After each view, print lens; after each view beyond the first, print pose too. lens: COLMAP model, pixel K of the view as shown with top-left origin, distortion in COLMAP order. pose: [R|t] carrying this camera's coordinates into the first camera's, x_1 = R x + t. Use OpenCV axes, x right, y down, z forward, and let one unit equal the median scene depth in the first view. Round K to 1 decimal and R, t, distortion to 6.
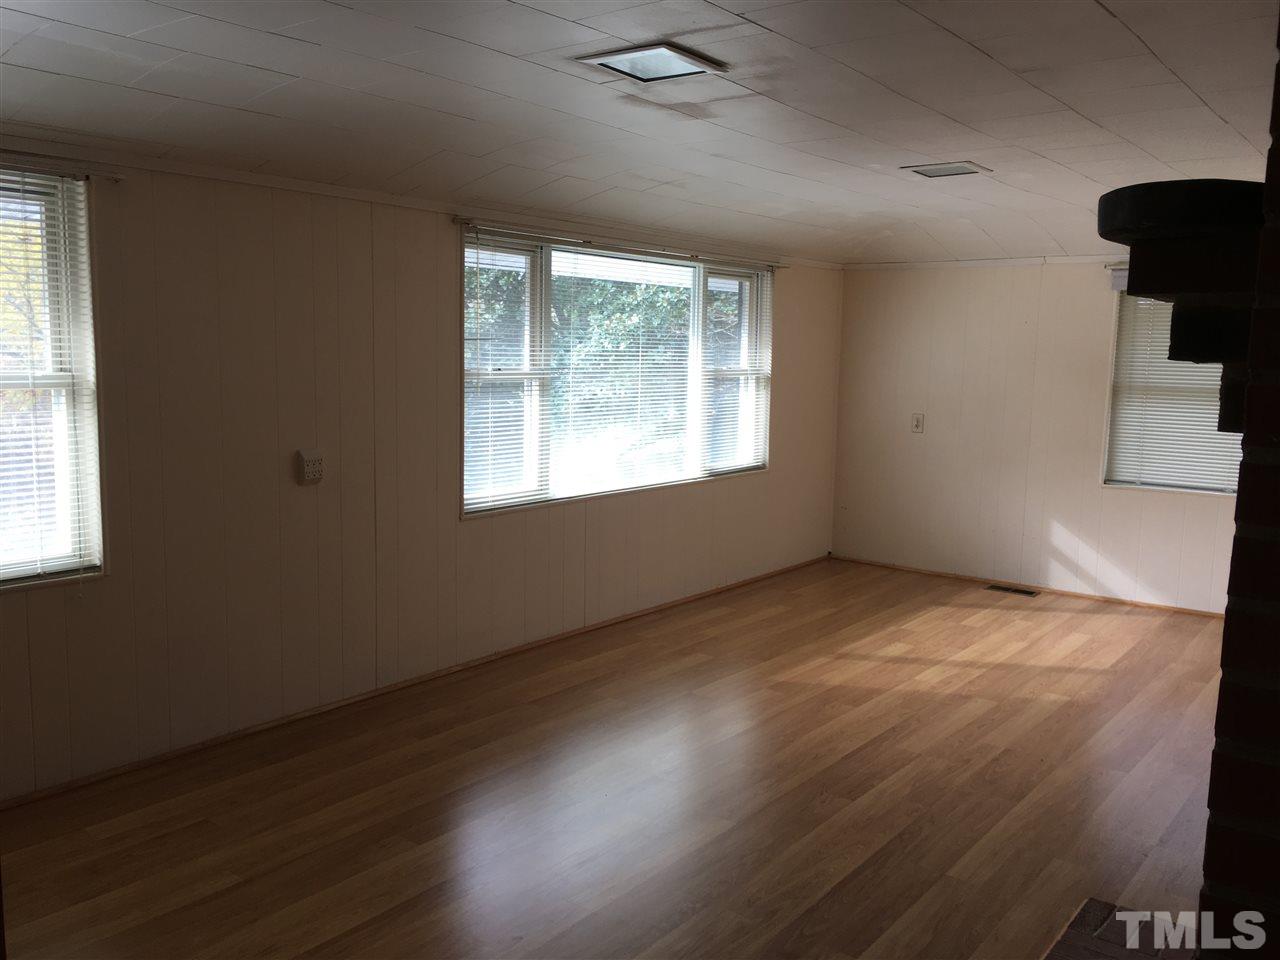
lens RADIAL K [[1093.5, 0, 640.4], [0, 1093.5, 478.3], [0, 0, 1]] dist [0.022441, 0.005858]
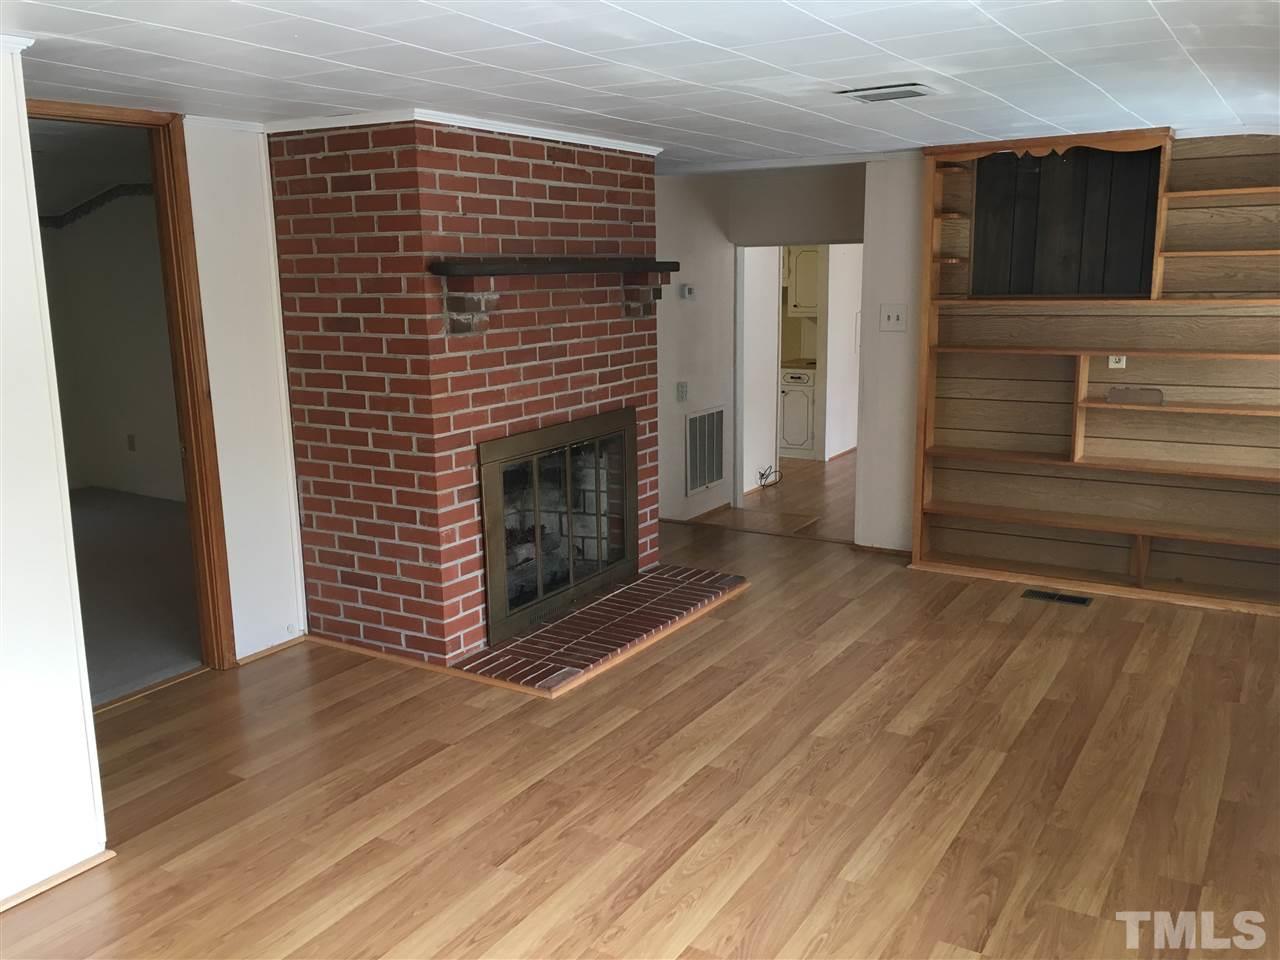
lens RADIAL K [[1093.5, 0, 642.6], [0, 1093.5, 480.4], [0, 0, 1]] dist [0.022441, 0.005858]
pose [[-0.994324, 0.024206, -0.103609, 0.324110], [-0.010081, 0.947963, 0.318220, -0.259106], [0.105920, 0.317458, -0.942338, 1.724518]]
